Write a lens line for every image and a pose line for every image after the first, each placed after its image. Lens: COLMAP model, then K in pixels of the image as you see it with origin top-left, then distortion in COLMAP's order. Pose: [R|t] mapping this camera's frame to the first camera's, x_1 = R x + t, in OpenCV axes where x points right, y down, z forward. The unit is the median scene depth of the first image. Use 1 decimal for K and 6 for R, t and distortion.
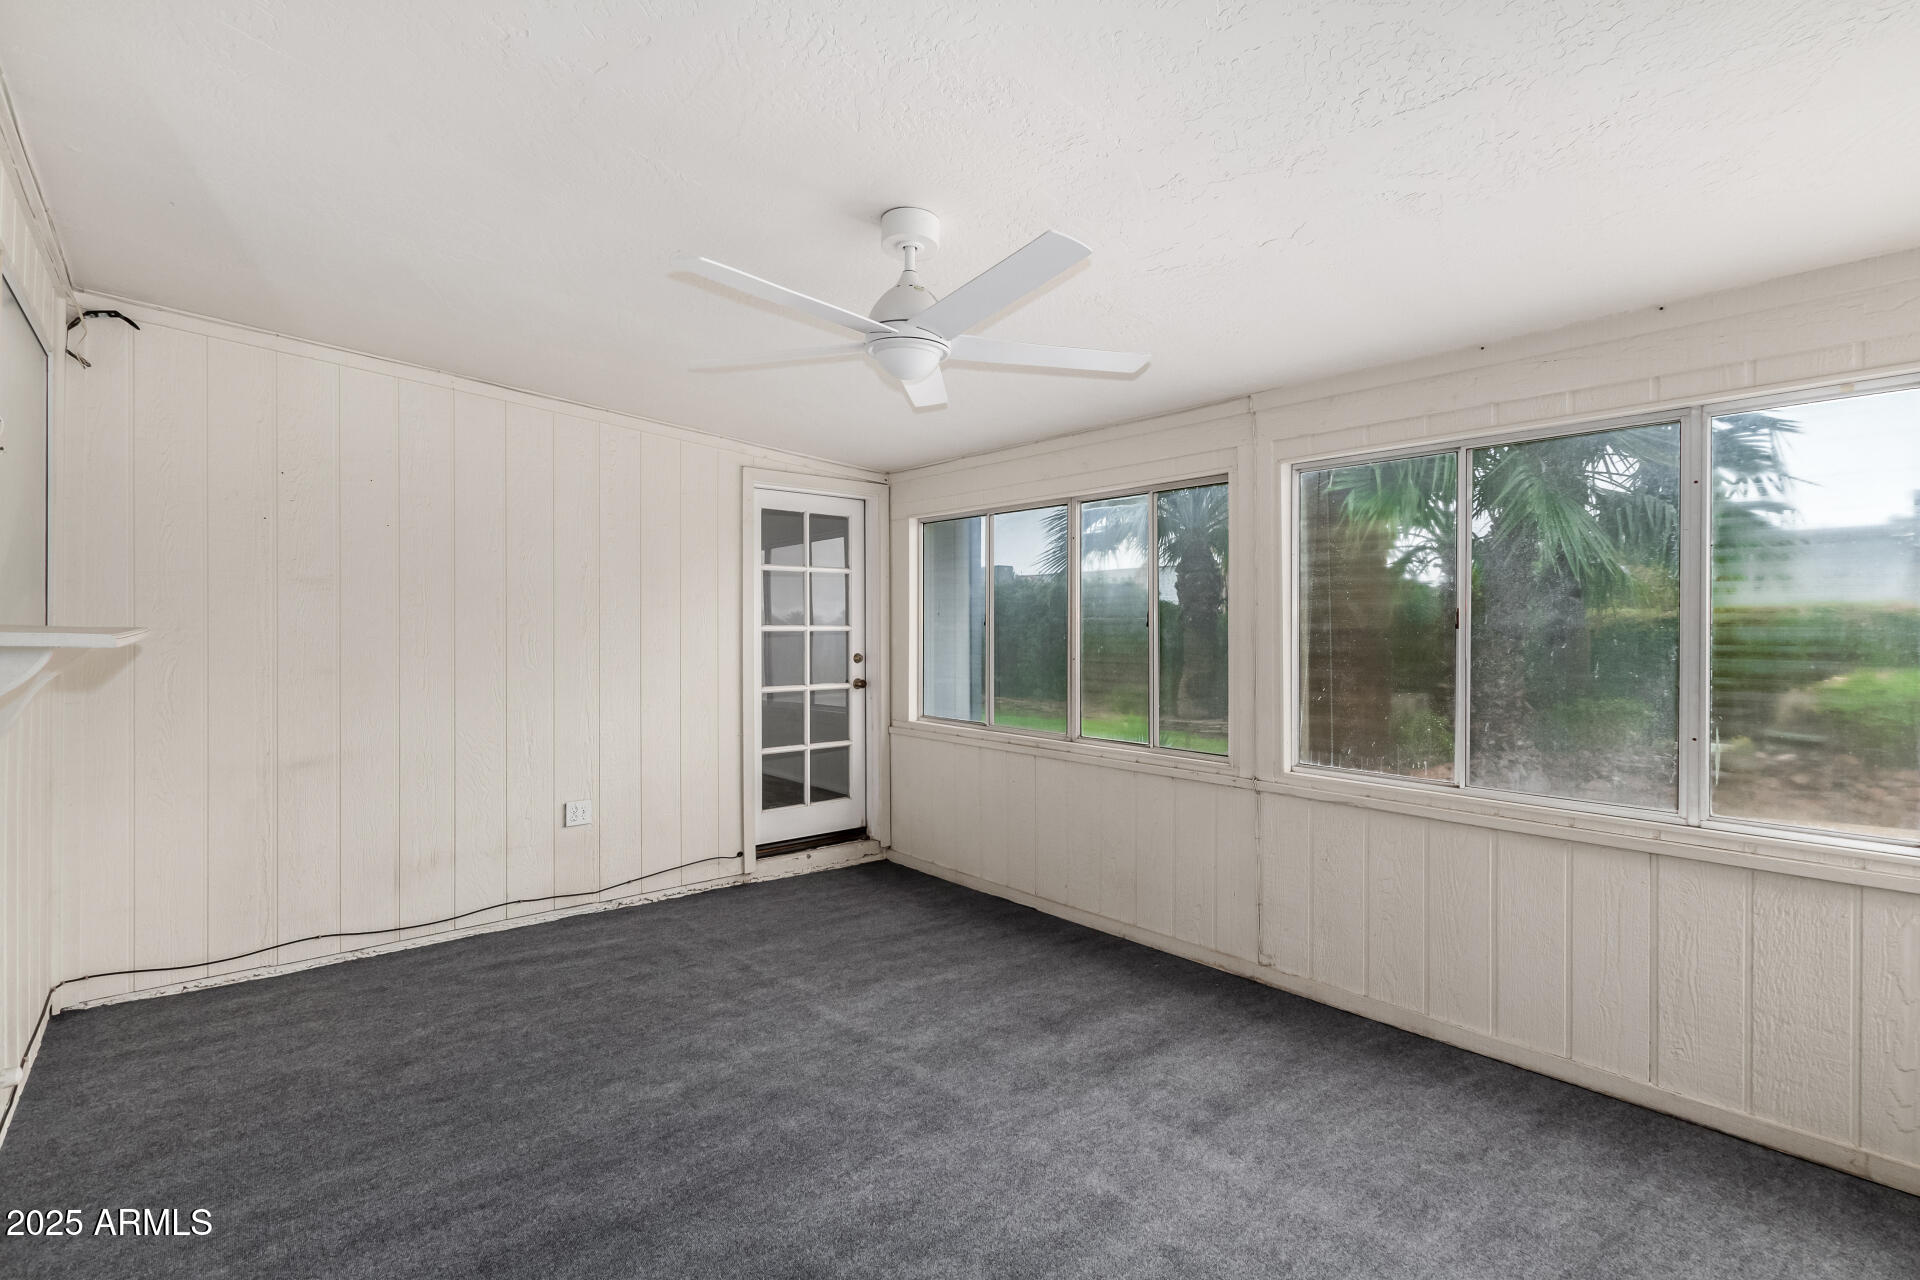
lens RADIAL K [[878.0, 0, 953.9], [0, 878.0, 636.8], [0, 0, 1]] dist [0.010030, -0.007229]
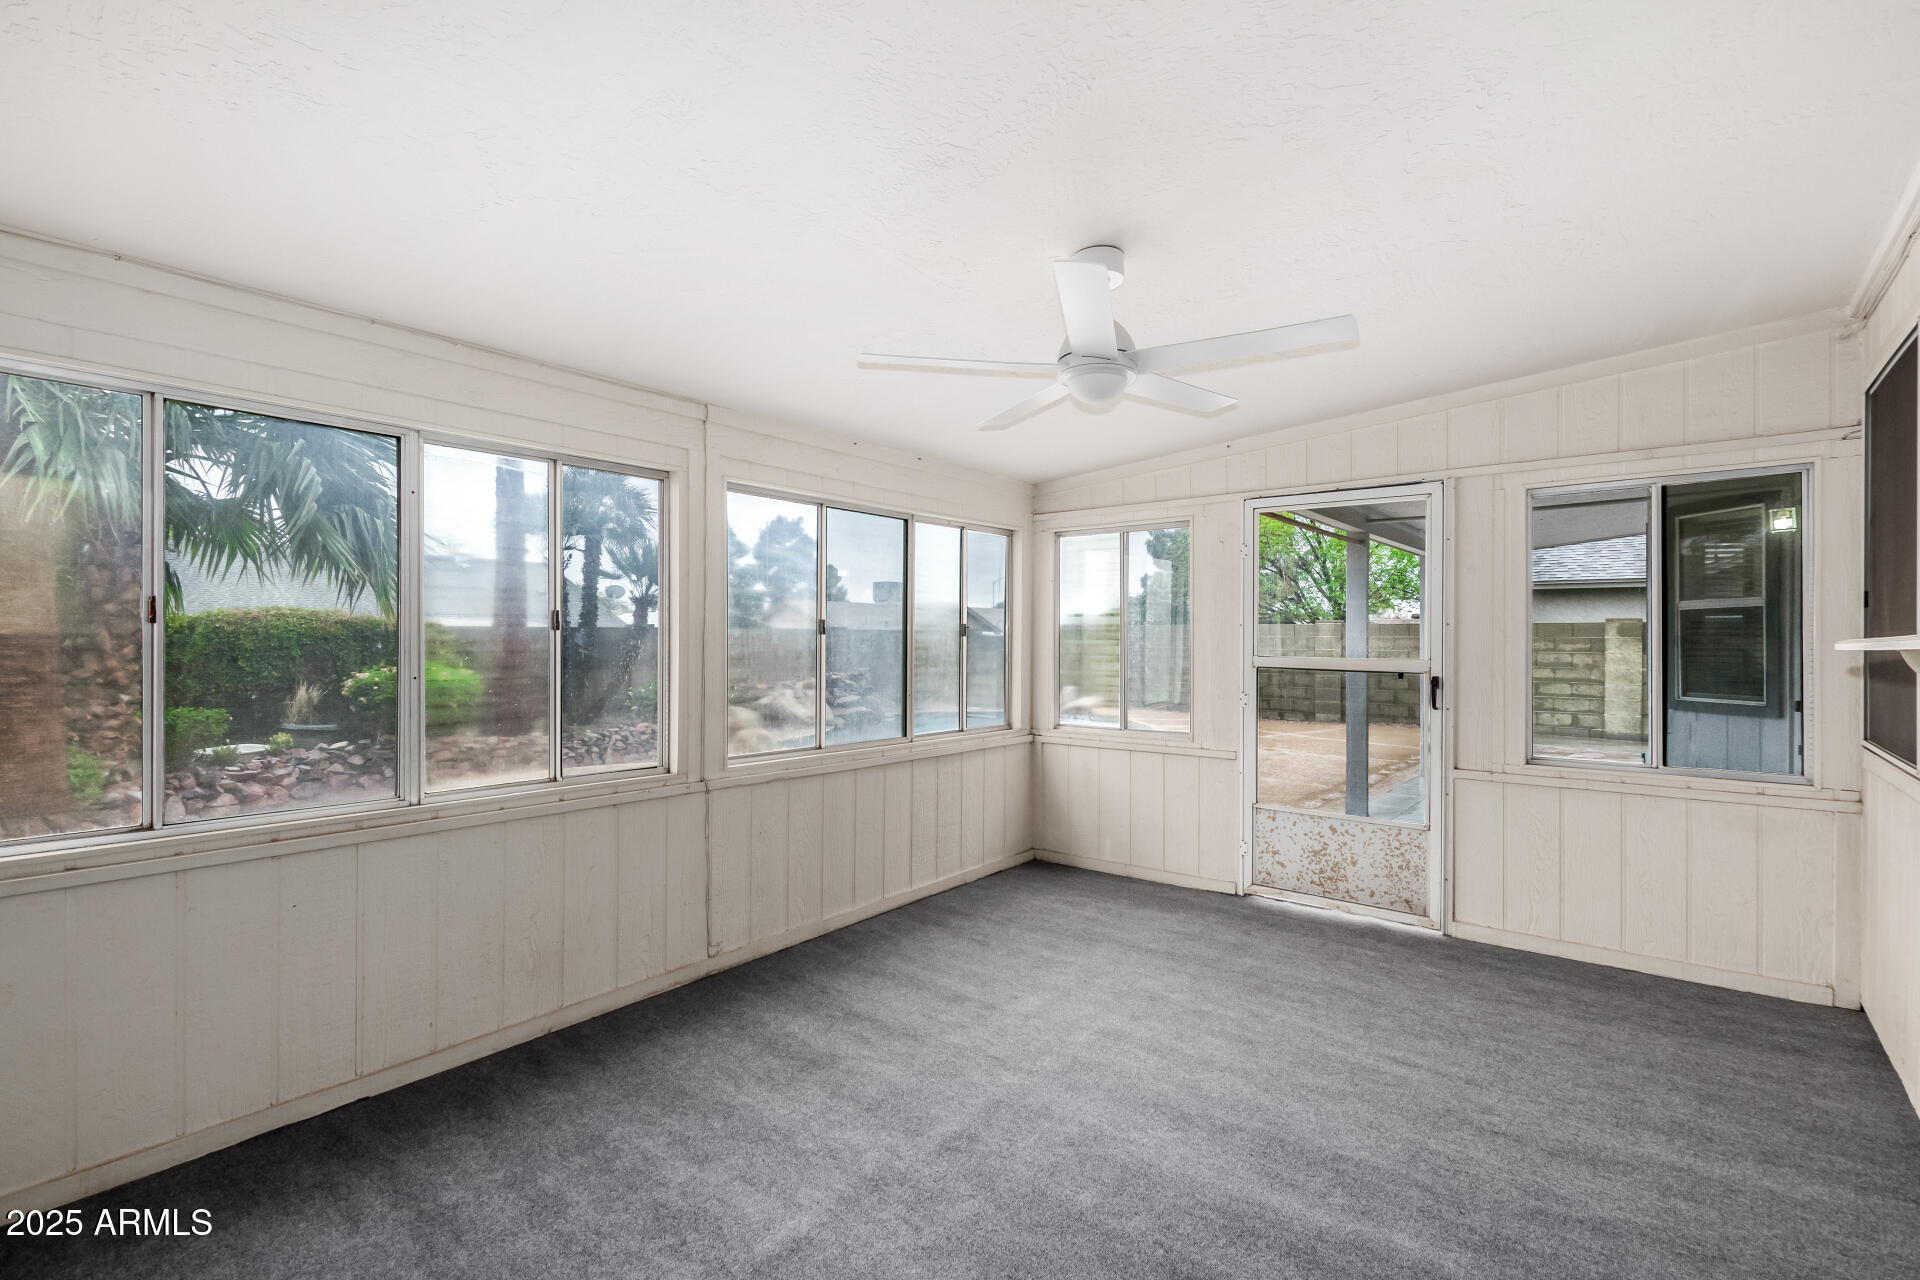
lens RADIAL K [[878.0, 0, 953.9], [0, 878.0, 636.8], [0, 0, 1]] dist [0.010030, -0.007229]
pose [[-0.175052, -0.001789, 0.984558, -0.813004], [0.002291, 0.999995, 0.002224, -0.007570], [-0.984557, 0.002645, -0.175047, 1.012380]]
